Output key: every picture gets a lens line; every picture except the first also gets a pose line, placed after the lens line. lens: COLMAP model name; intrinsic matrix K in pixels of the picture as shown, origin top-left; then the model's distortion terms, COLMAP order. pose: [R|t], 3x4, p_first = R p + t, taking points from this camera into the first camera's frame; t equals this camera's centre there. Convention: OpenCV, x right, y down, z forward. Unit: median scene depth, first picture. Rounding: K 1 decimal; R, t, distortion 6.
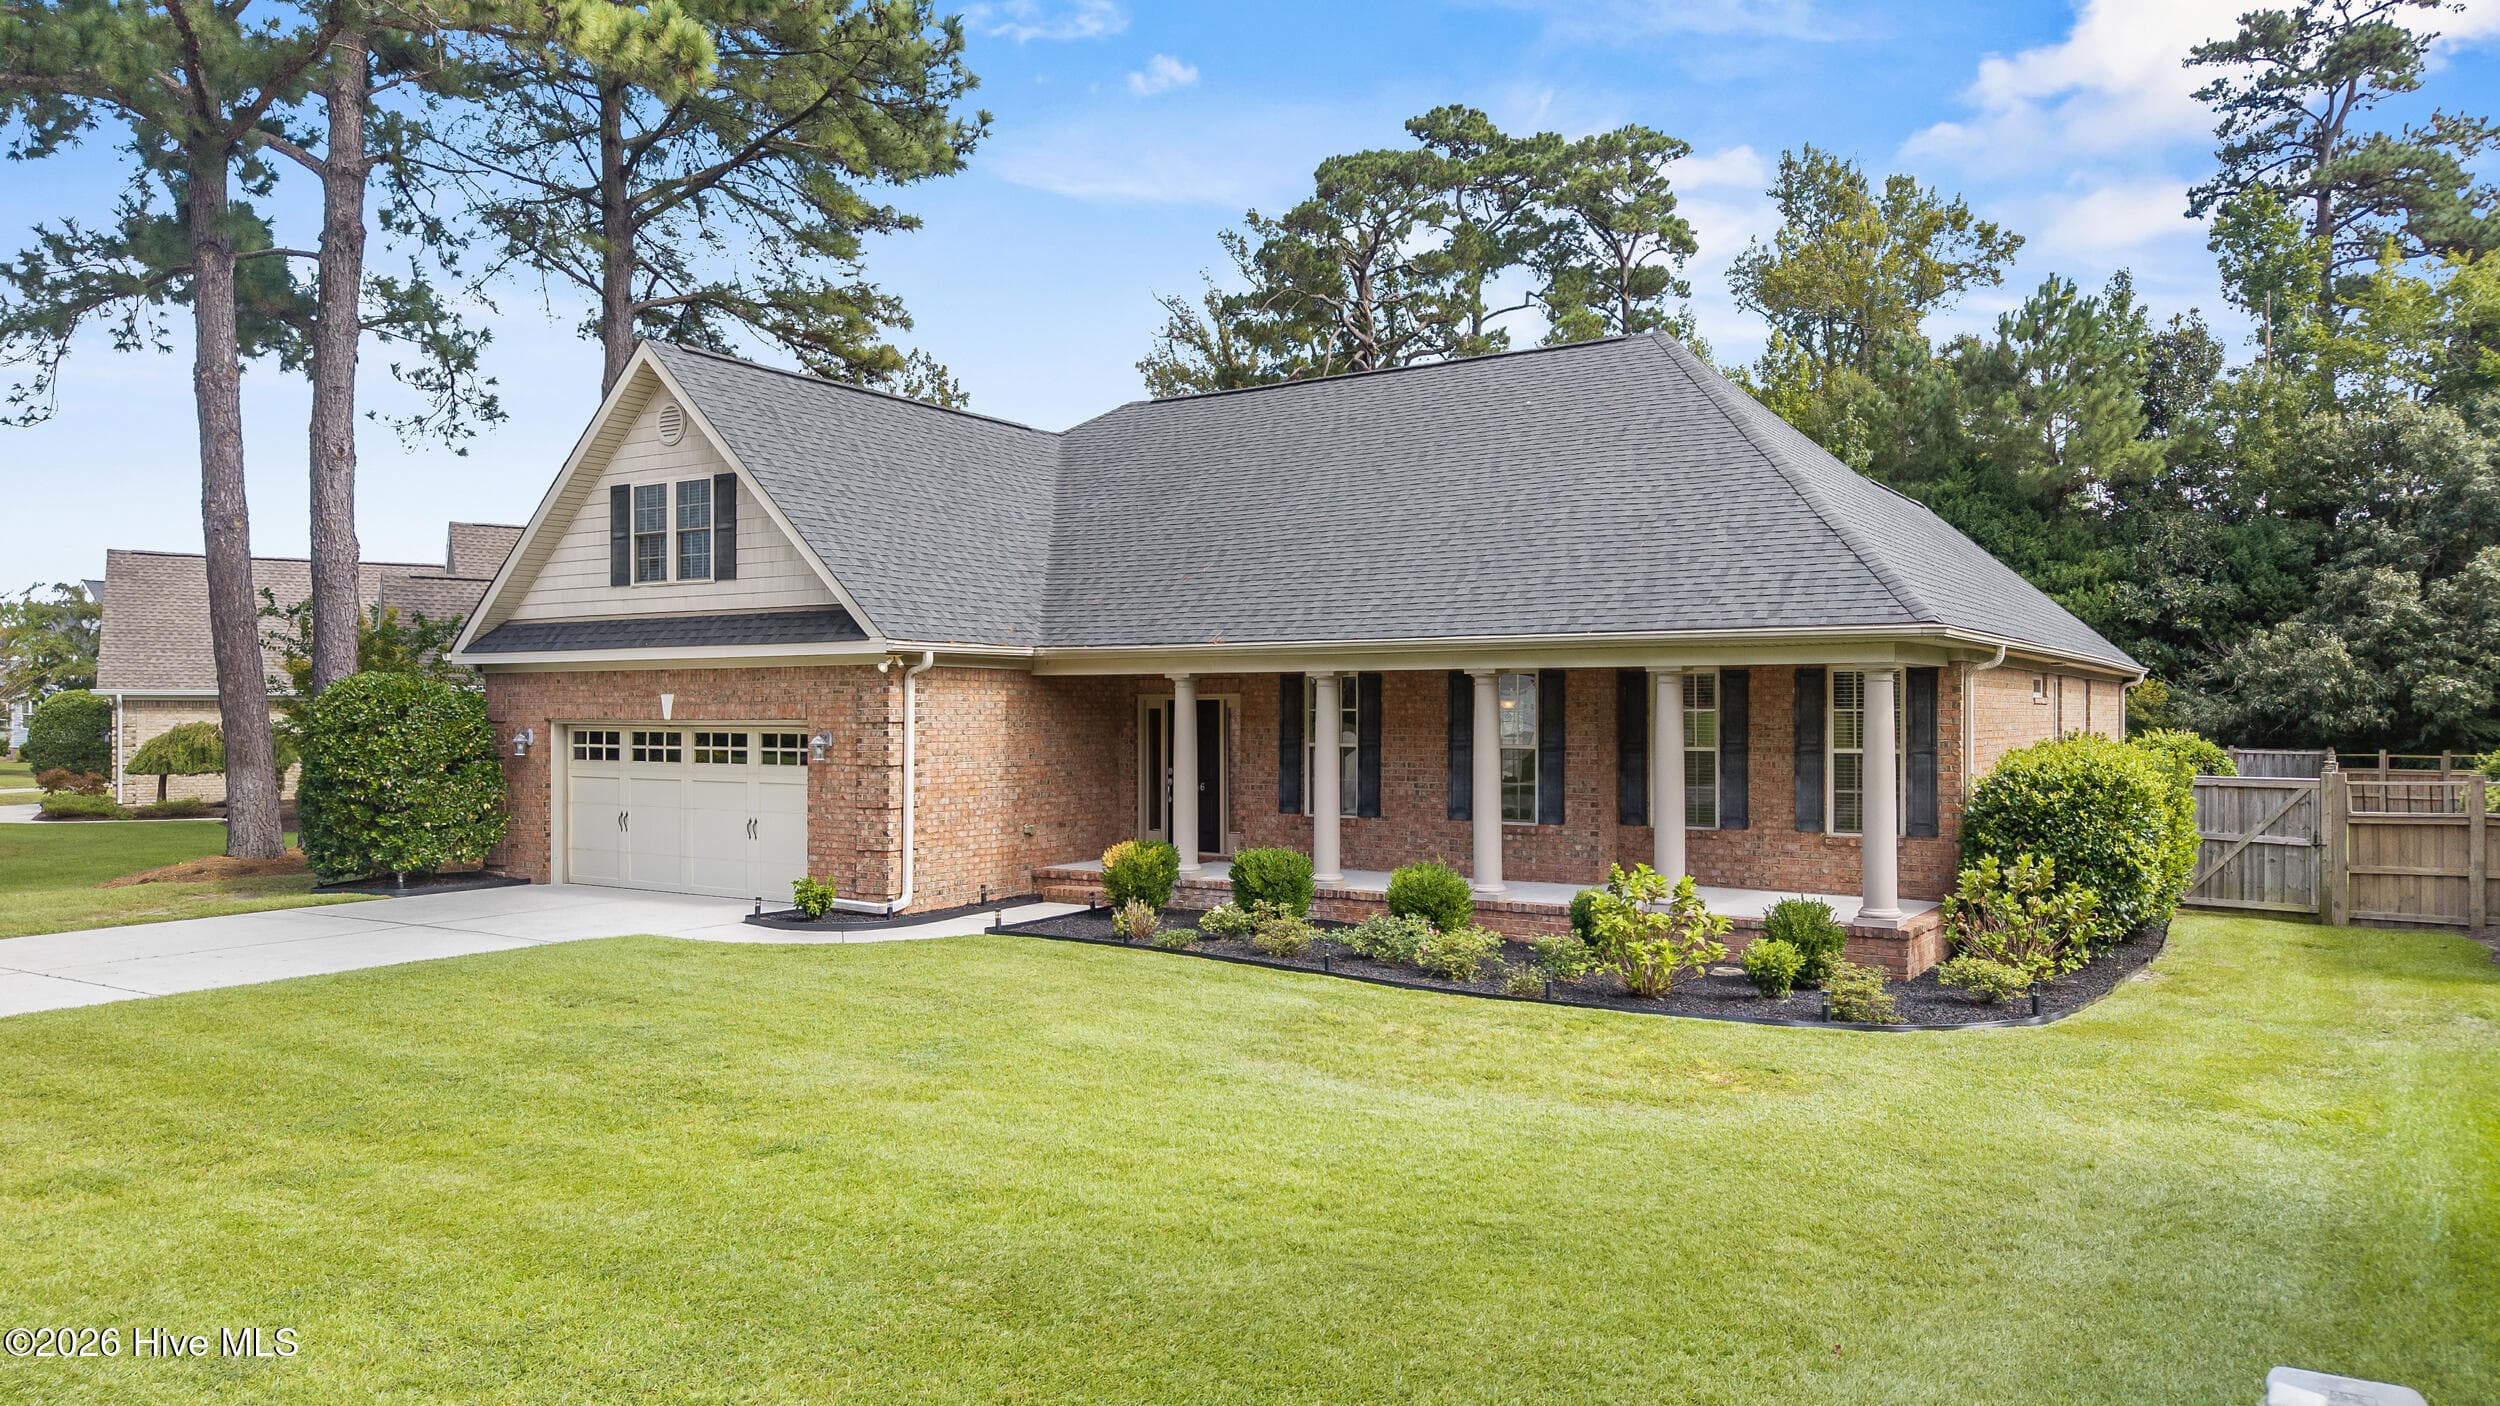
lens RADIAL K [[1606.7, 0, 1250.9], [0, 1606.7, 711.6], [0, 0, 1]] dist [0.002316, 0.001080]
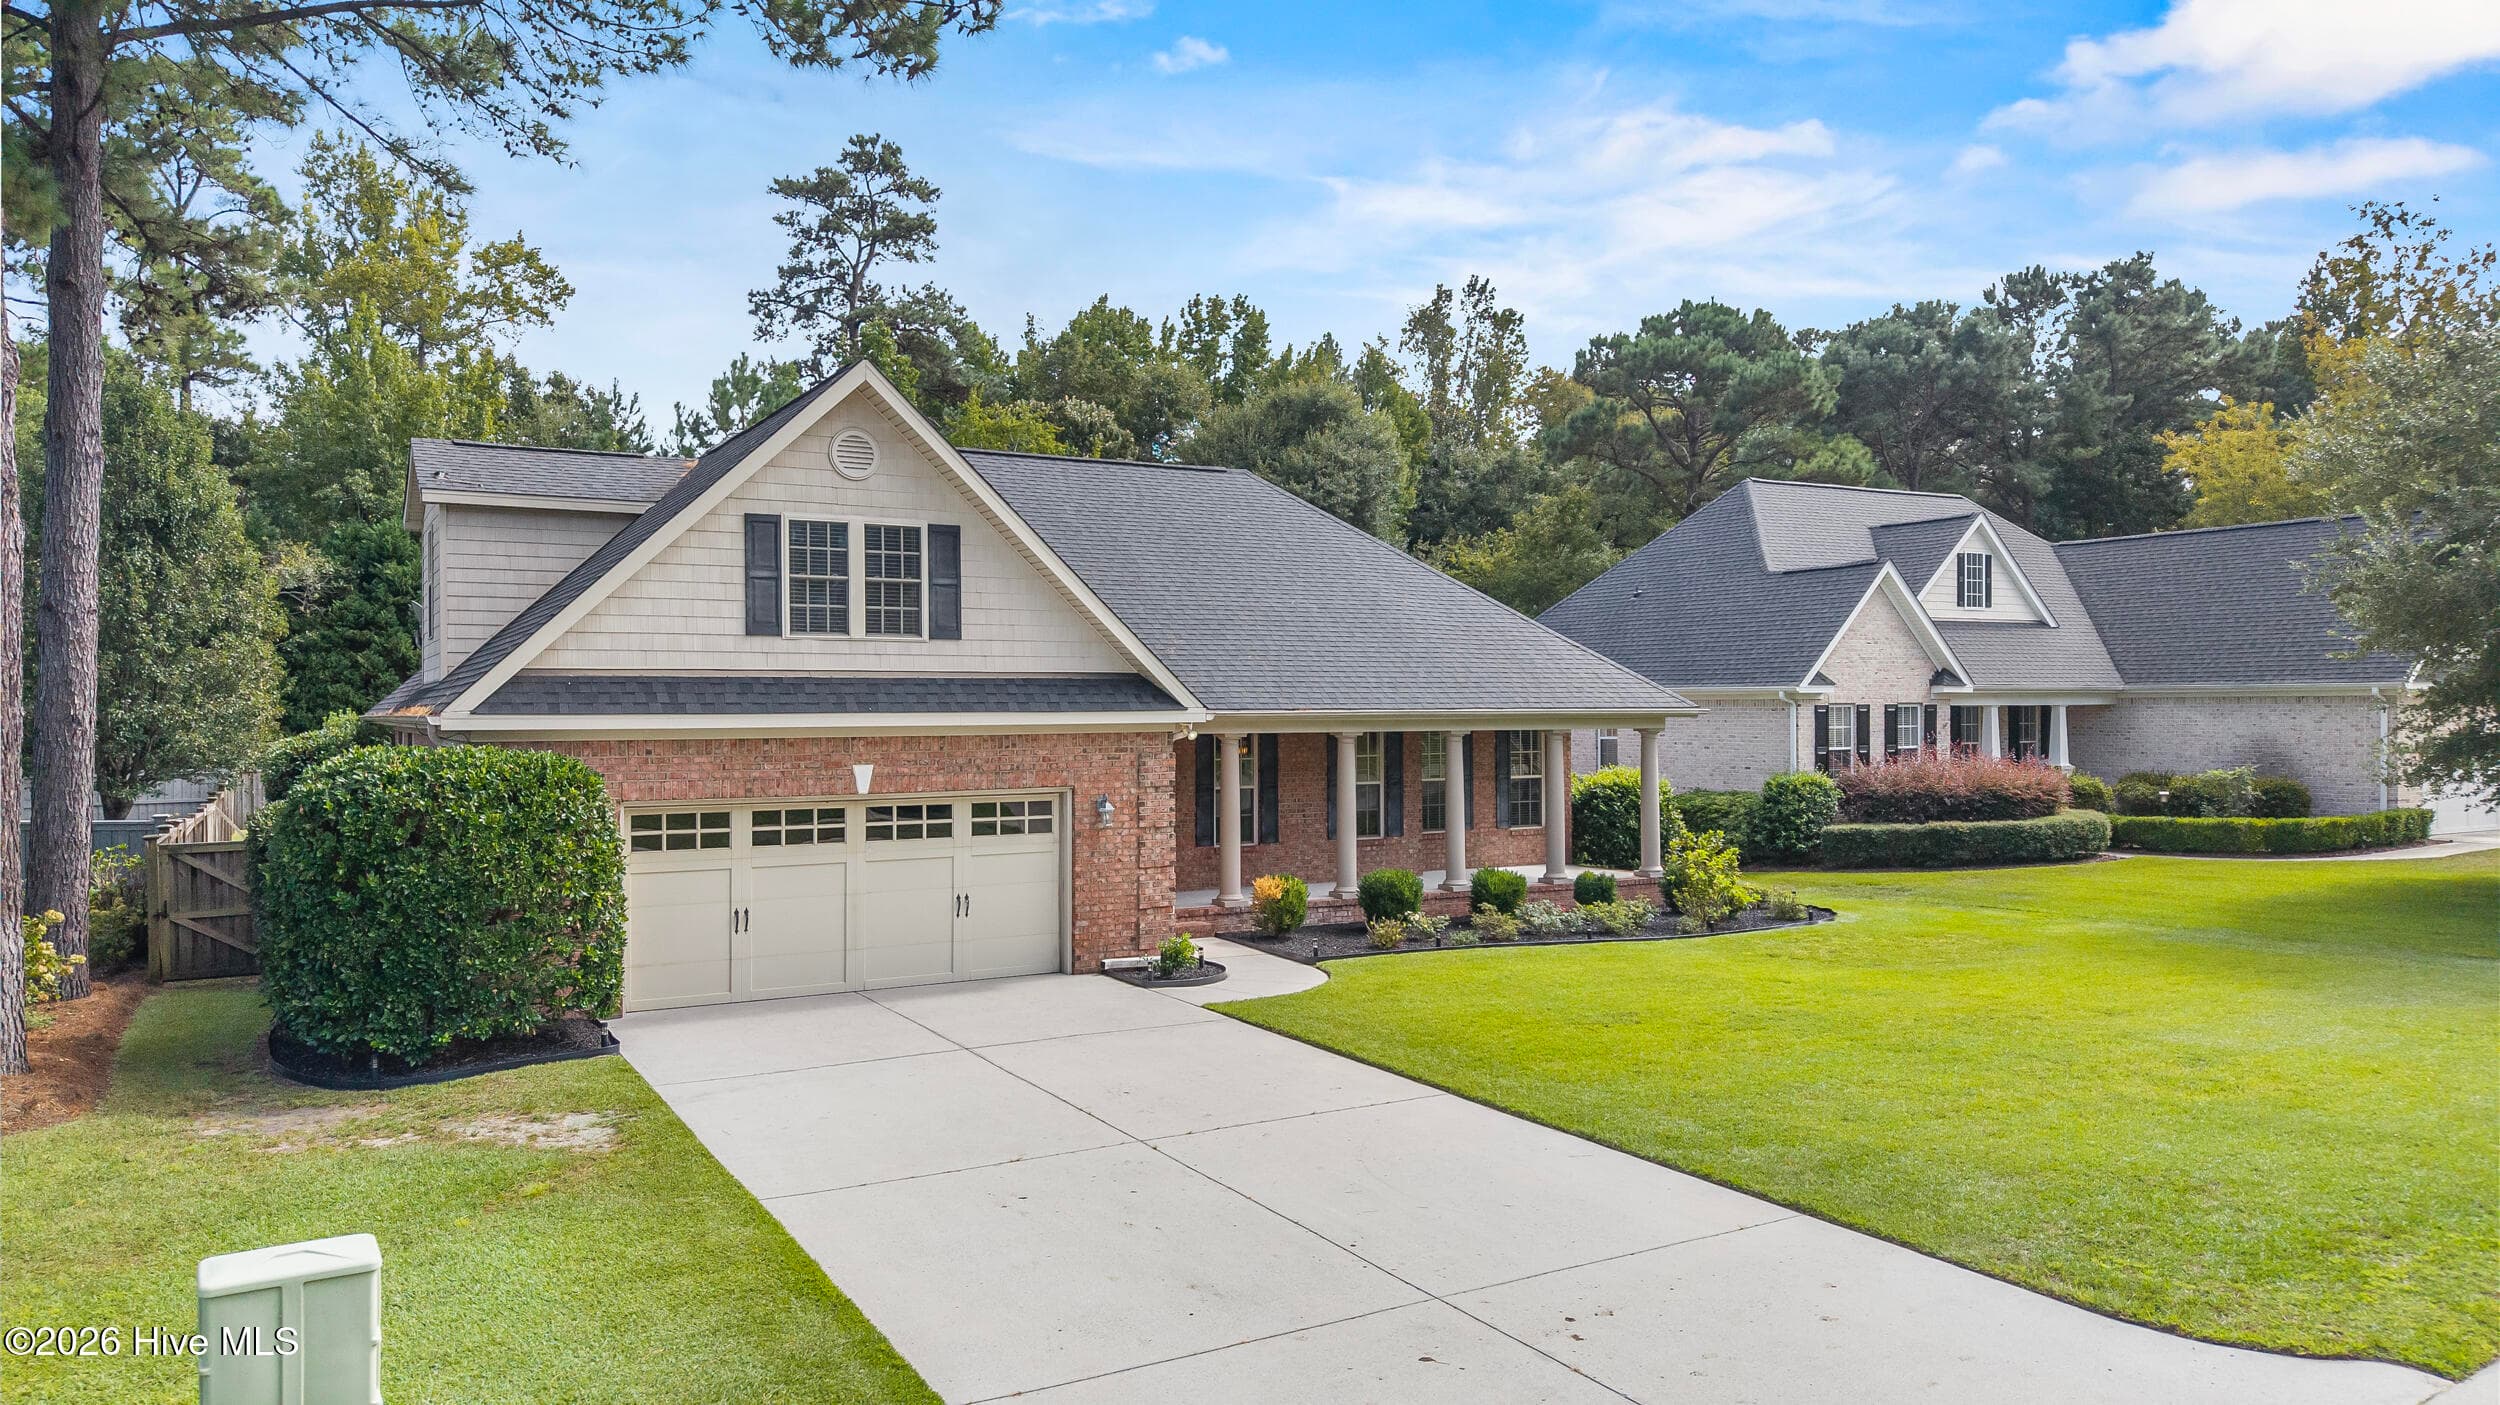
lens RADIAL K [[1606.7, 0, 1249.4], [0, 1606.7, 700.7], [0, 0, 1]] dist [0.002316, 0.001080]
pose [[0.483432, 0.002054, 0.875379, -1.048461], [0.008283, 0.999942, -0.006921, -0.038623], [-0.875343, 0.010596, 0.483387, 0.399676]]
